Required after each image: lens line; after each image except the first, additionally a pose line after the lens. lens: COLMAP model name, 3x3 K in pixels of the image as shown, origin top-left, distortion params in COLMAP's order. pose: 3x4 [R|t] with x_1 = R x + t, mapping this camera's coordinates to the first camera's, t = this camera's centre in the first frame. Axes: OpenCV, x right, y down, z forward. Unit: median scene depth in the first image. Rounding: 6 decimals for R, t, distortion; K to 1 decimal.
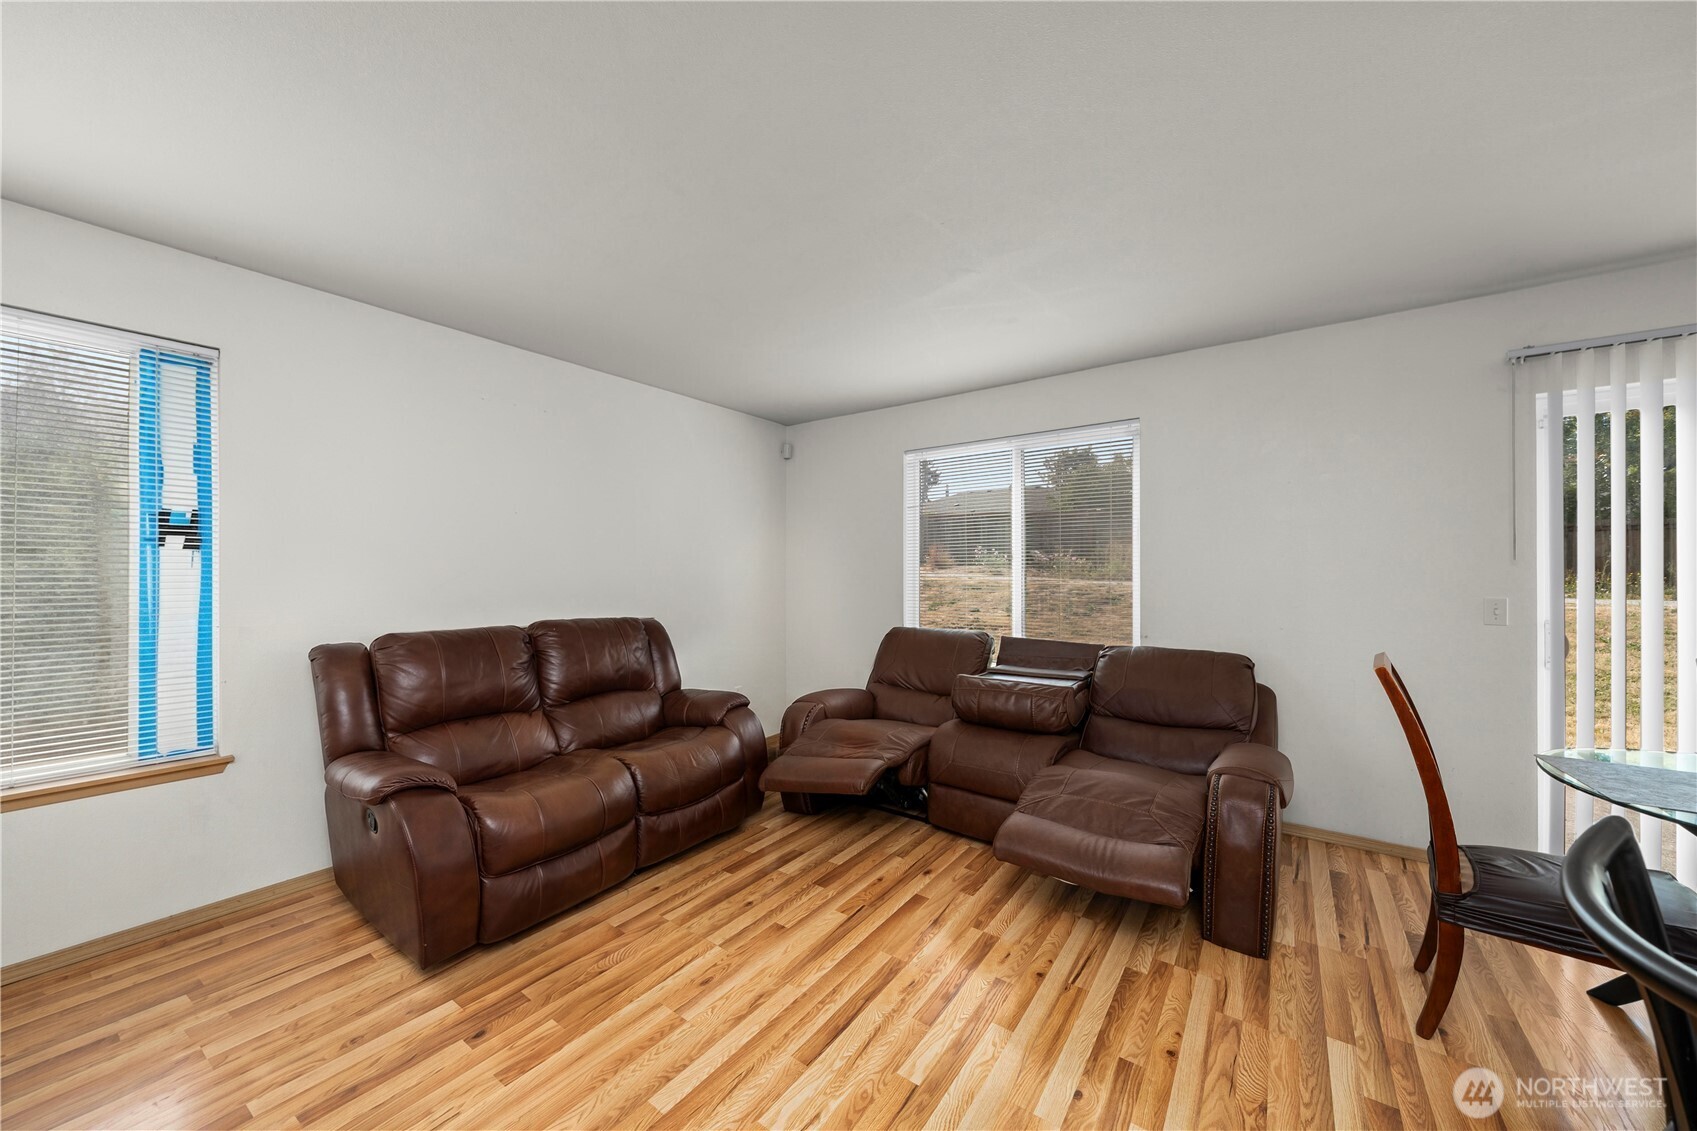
lens RADIAL K [[587.3, 0, 848.5], [0, 587.3, 565.5], [0, 0, 1]] dist [-0.002025, -0.000252]
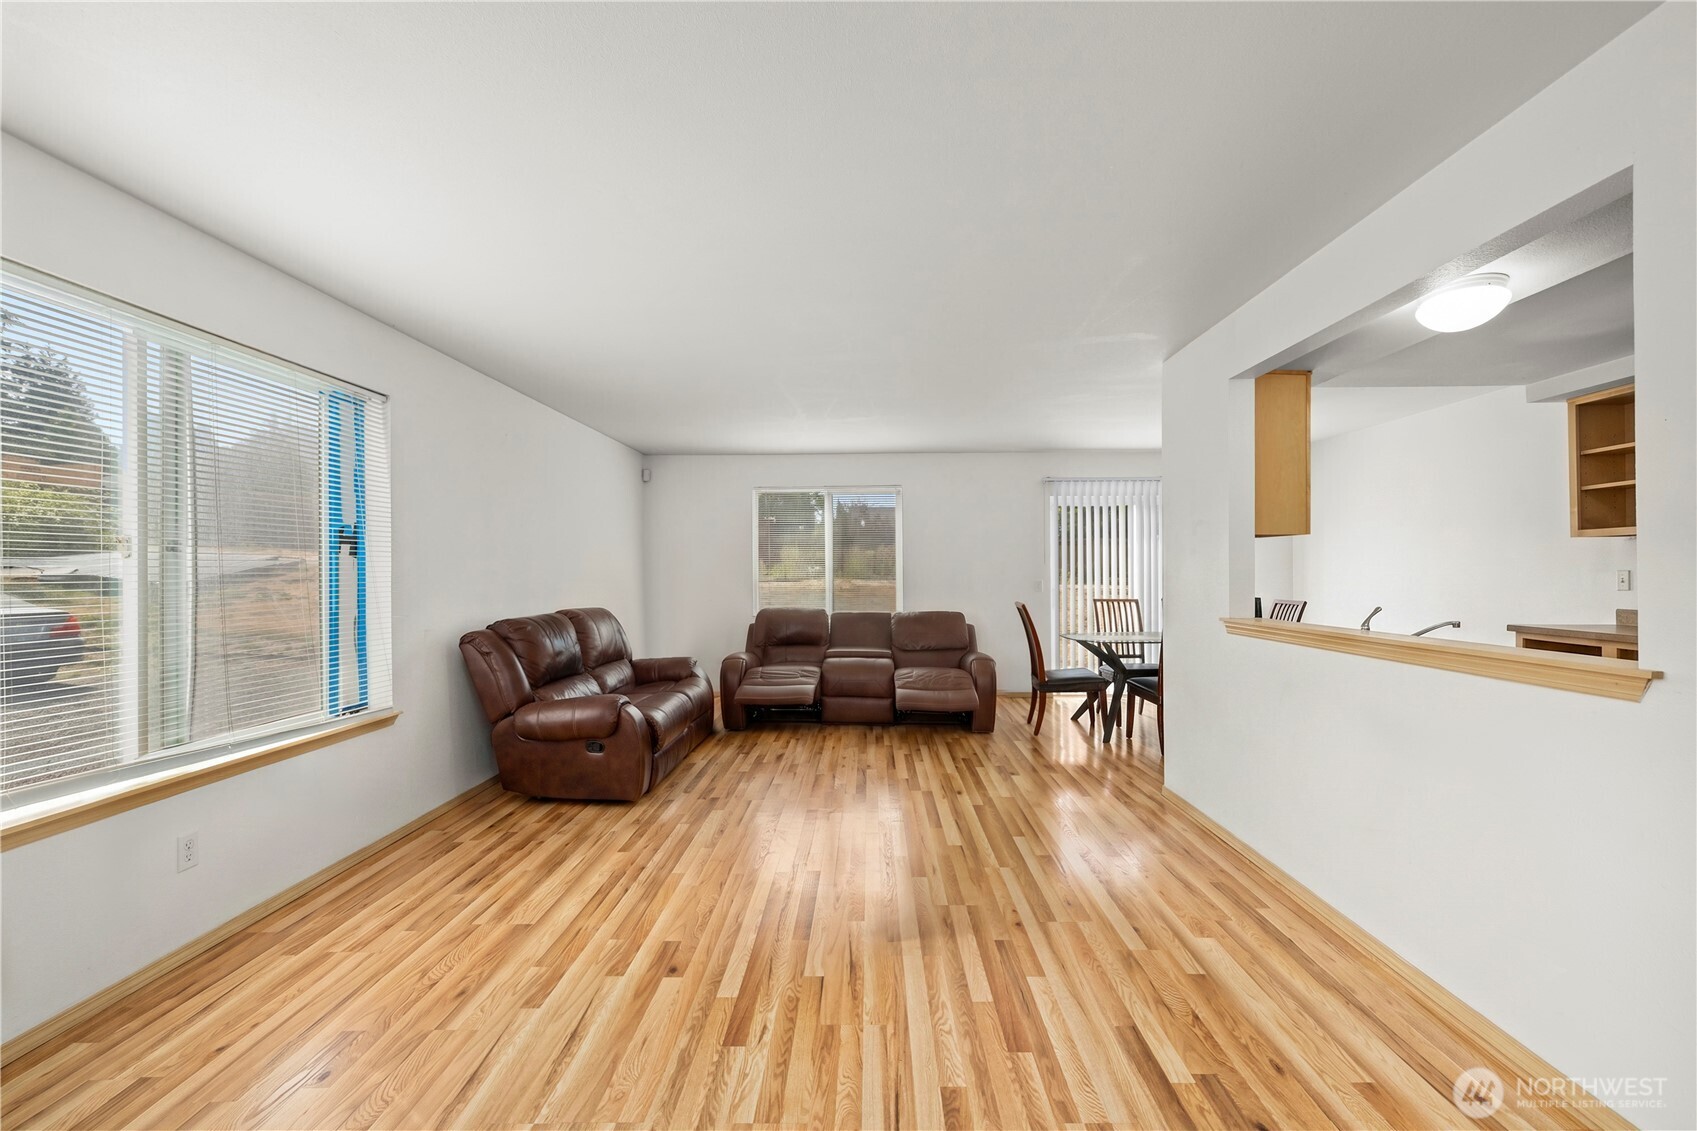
lens RADIAL K [[587.3, 0, 848.5], [0, 587.3, 565.5], [0, 0, 1]] dist [-0.002025, -0.000252]
pose [[0.828604, -0.000683, 0.559834, -0.872498], [-0.000008, 0.999999, 0.001231, -0.007490], [-0.559835, -0.001025, 0.828604, -0.539597]]
